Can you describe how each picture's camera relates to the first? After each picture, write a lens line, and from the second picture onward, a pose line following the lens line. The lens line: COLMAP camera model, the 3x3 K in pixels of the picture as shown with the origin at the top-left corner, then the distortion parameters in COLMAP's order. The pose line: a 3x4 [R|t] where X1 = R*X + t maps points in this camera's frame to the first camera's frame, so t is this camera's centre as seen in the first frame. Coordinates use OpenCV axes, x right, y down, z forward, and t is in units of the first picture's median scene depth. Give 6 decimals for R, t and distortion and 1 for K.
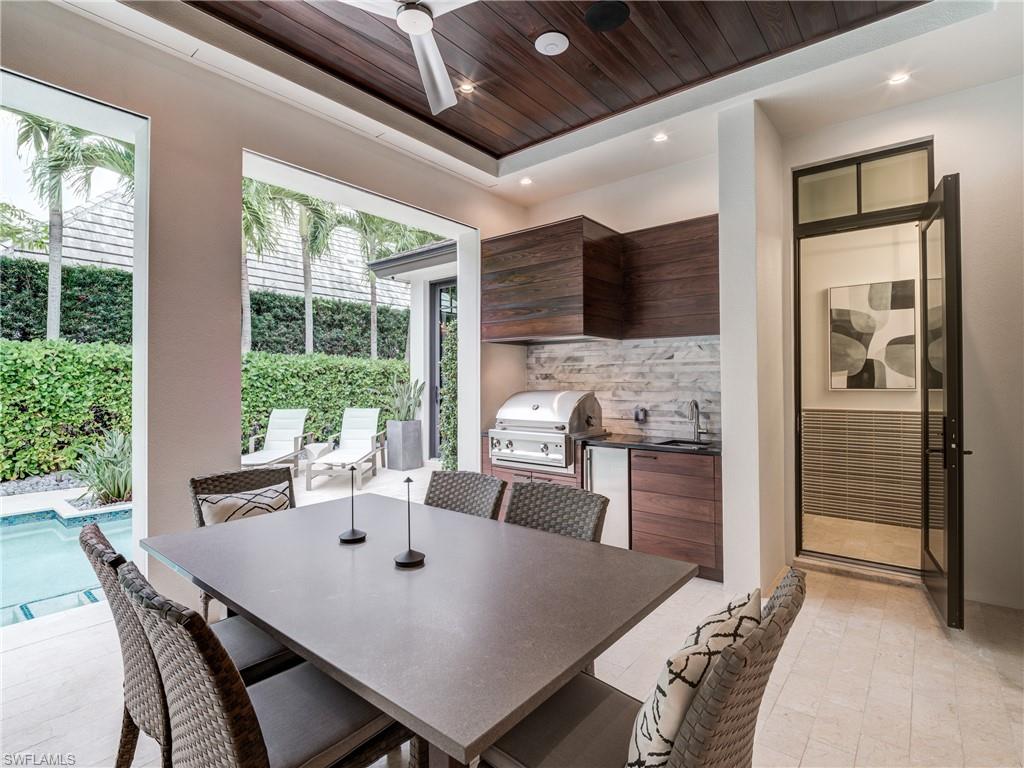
lens RADIAL K [[505.2, 0, 512.7], [0, 505.2, 382.6], [0, 0, 1]] dist [-0.005653, -0.000822]
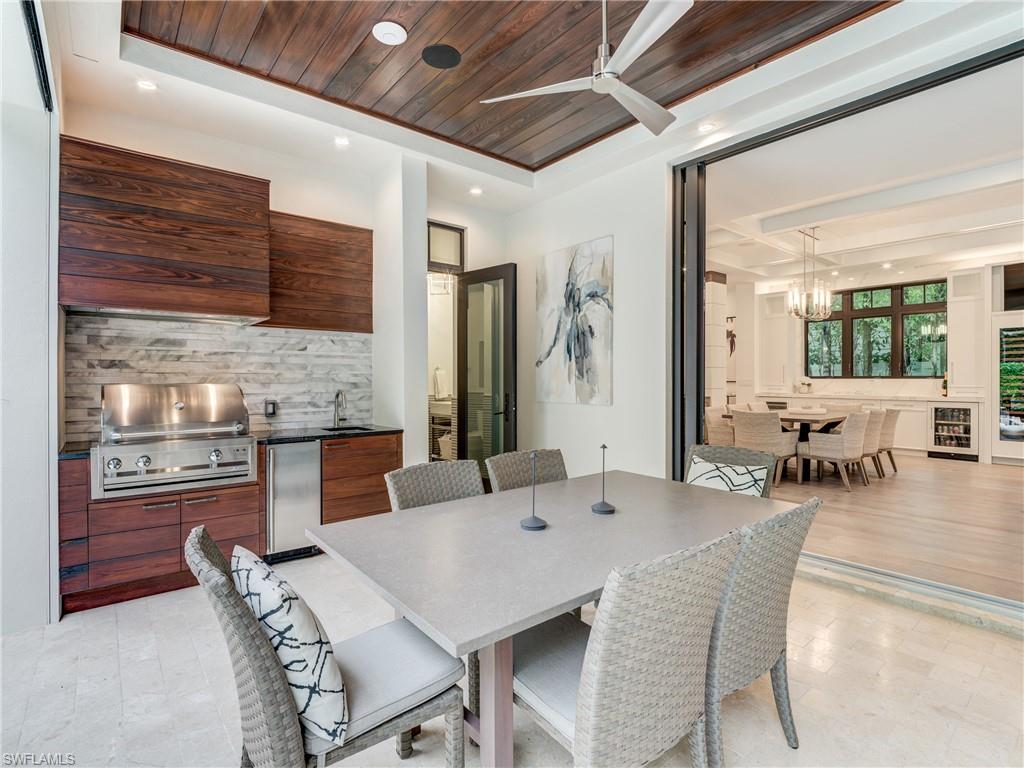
lens RADIAL K [[505.2, 0, 511.6], [0, 505.2, 380.5], [0, 0, 1]] dist [-0.005653, -0.000822]
pose [[0.204976, -0.001409, 0.978766, -0.577474], [0.000081, 0.999999, 0.001422, 0.011339], [-0.978767, -0.000212, 0.204976, 0.376734]]
